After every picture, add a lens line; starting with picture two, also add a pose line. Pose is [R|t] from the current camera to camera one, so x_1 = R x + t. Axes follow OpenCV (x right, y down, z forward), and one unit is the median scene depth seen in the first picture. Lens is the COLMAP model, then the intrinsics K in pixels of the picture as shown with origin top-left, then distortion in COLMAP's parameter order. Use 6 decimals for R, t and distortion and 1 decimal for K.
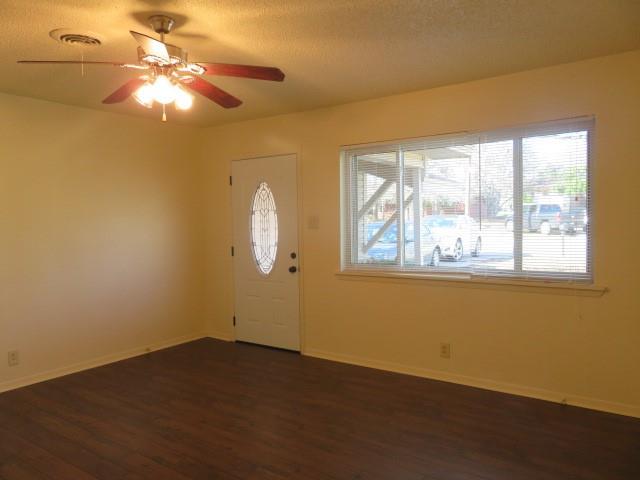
lens RADIAL K [[477.8, 0, 320.0], [0, 477.8, 240.0], [0, 0, 1]] dist [-0.005877, -0.004404]
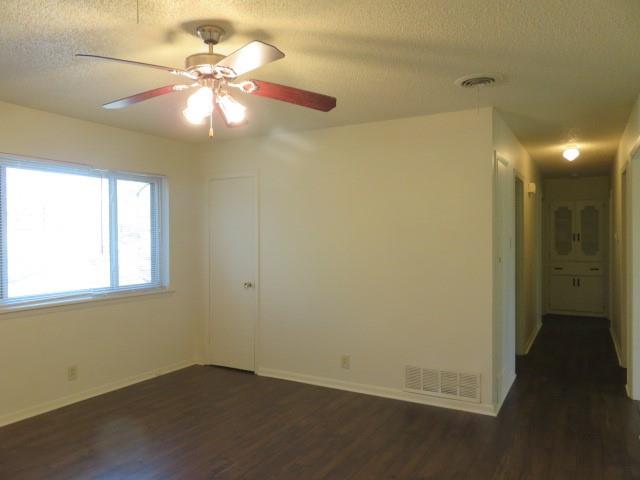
lens RADIAL K [[477.8, 0, 320.0], [0, 477.8, 240.0], [0, 0, 1]] dist [-0.005877, -0.004404]
pose [[-0.099101, 0.014193, 0.994976, -0.766485], [0.049731, 0.998719, -0.009293, -0.015729], [-0.993834, 0.048560, -0.099680, 0.534086]]
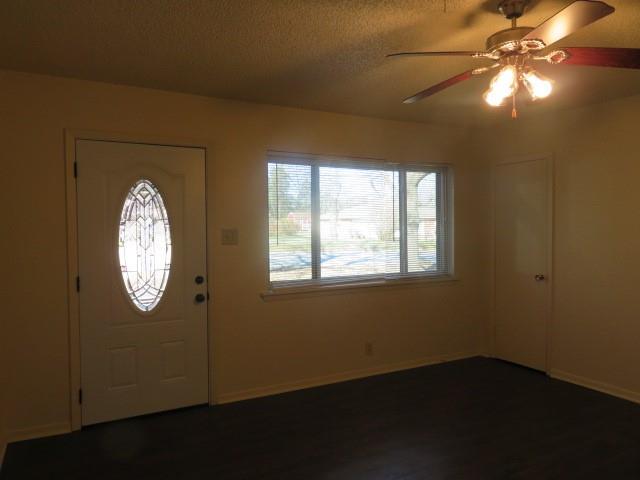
lens RADIAL K [[477.8, 0, 320.0], [0, 477.8, 240.0], [0, 0, 1]] dist [-0.005877, -0.004404]
pose [[0.442040, -0.007403, 0.896965, -0.762286], [0.039894, 0.999139, -0.011414, -0.017205], [-0.896108, 0.040829, 0.441954, 0.564371]]
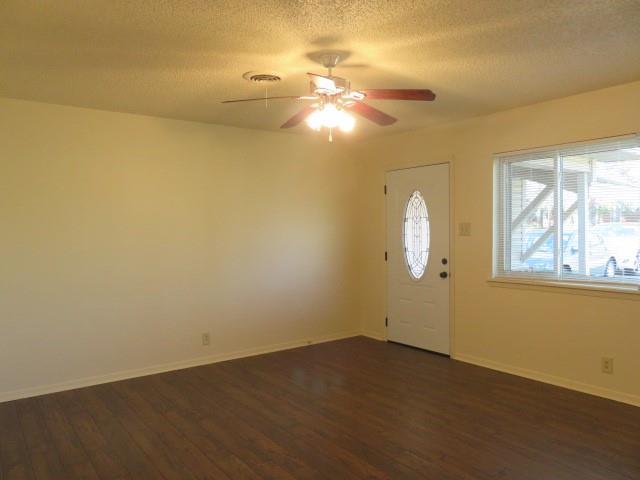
lens RADIAL K [[477.8, 0, 320.0], [0, 477.8, 240.0], [0, 0, 1]] dist [-0.005877, -0.004404]
pose [[0.949547, 0.013662, -0.313326, 0.013201], [-0.018484, 0.999752, -0.012425, 0.004980], [0.313079, 0.017589, 0.949564, -0.073460]]
